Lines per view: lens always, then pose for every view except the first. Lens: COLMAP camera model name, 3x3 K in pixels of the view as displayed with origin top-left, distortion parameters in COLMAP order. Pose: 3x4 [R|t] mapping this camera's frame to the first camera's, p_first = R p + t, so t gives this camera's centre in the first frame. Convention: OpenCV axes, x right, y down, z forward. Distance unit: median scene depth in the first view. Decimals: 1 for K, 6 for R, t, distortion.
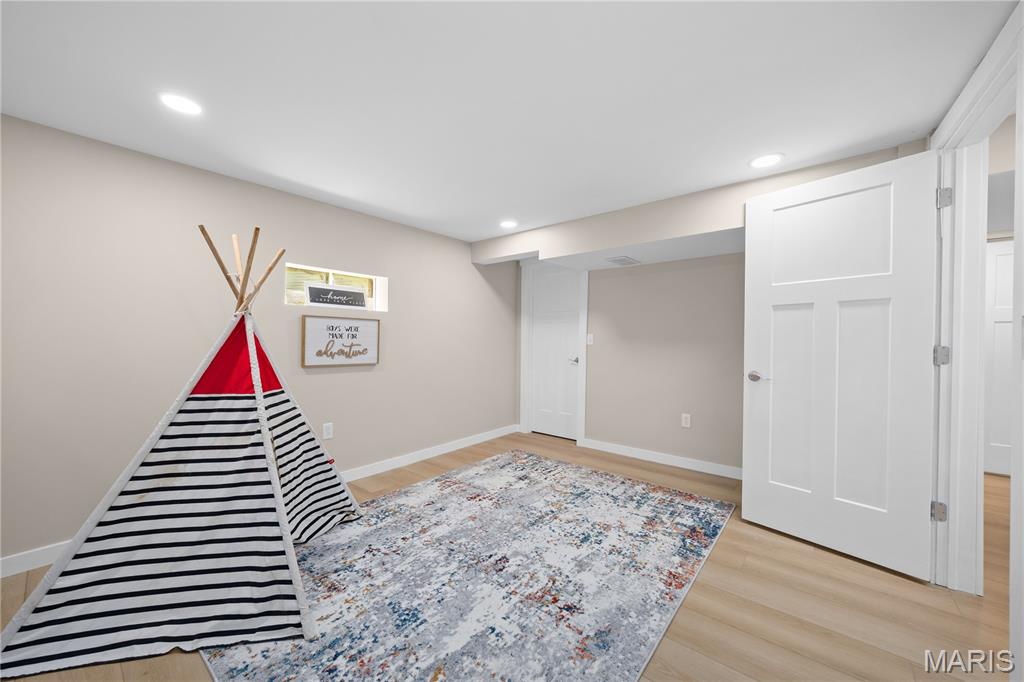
lens RADIAL K [[389.8, 0, 502.4], [0, 389.8, 342.7], [0, 0, 1]] dist [-0.002727, 0.000025]
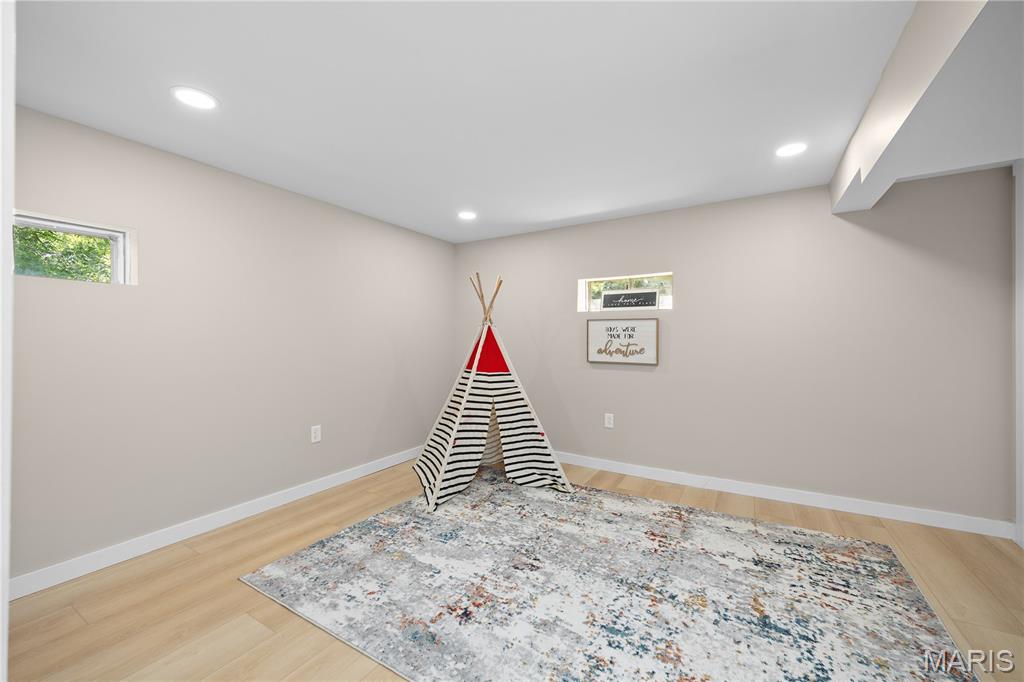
lens RADIAL K [[404.2, 0, 503.1], [0, 404.2, 337.9], [0, 0, 1]] dist [0.000921, -0.000737]
pose [[0.144592, -0.007744, -0.989461, 0.669471], [-0.009855, 0.999909, -0.009266, 0.001550], [0.989442, 0.011091, 0.144503, 0.529485]]
